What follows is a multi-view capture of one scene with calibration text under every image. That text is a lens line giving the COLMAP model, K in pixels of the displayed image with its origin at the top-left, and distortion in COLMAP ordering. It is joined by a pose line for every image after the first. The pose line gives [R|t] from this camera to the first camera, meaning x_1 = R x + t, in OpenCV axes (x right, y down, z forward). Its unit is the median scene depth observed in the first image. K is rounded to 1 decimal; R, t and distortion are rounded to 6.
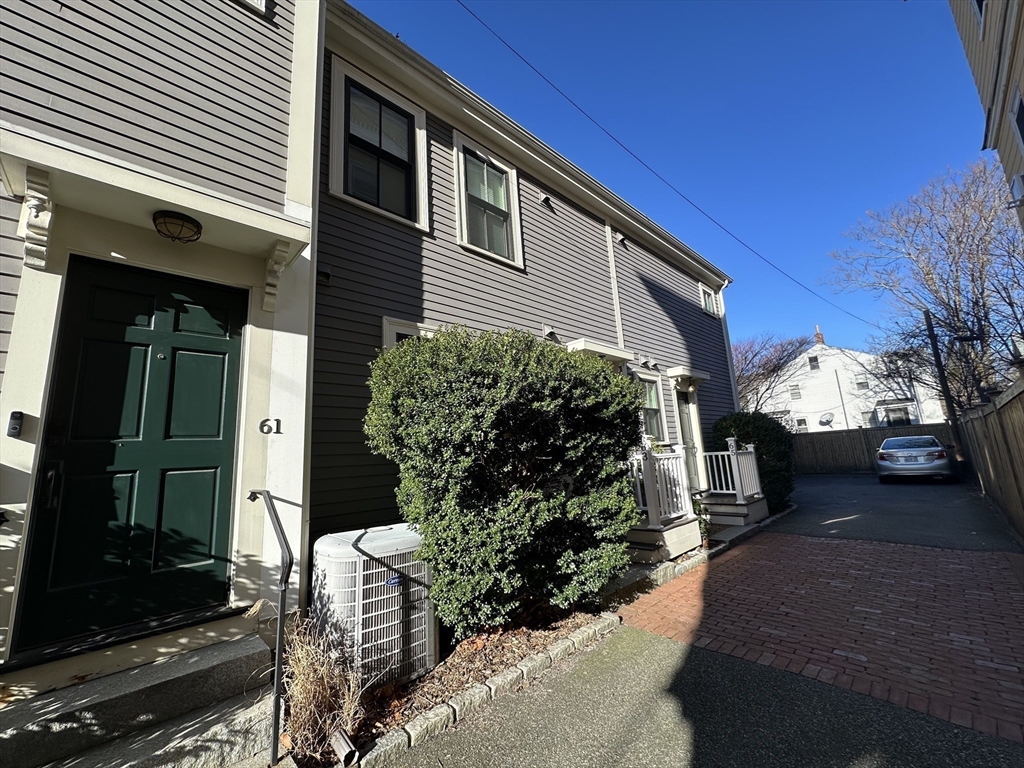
lens RADIAL K [[410.6, 0, 512.0], [0, 410.6, 384.0], [0, 0, 1]] dist [-0.002410, -0.000090]
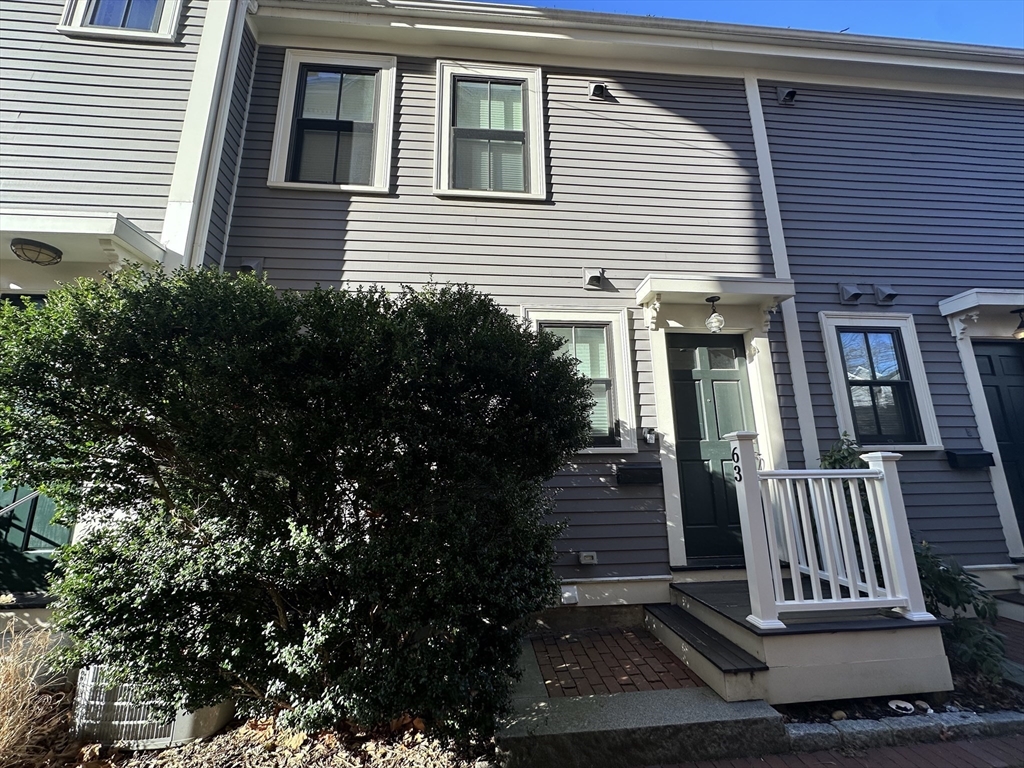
lens RADIAL K [[415.8, 0, 511.9], [0, 415.8, 375.6], [0, 0, 1]] dist [0.003241, 0.000257]
pose [[0.782109, -0.084655, -0.617364, 0.403618], [0.079102, 0.996202, -0.036392, 0.048266], [0.618100, -0.020372, 0.785835, 0.390391]]
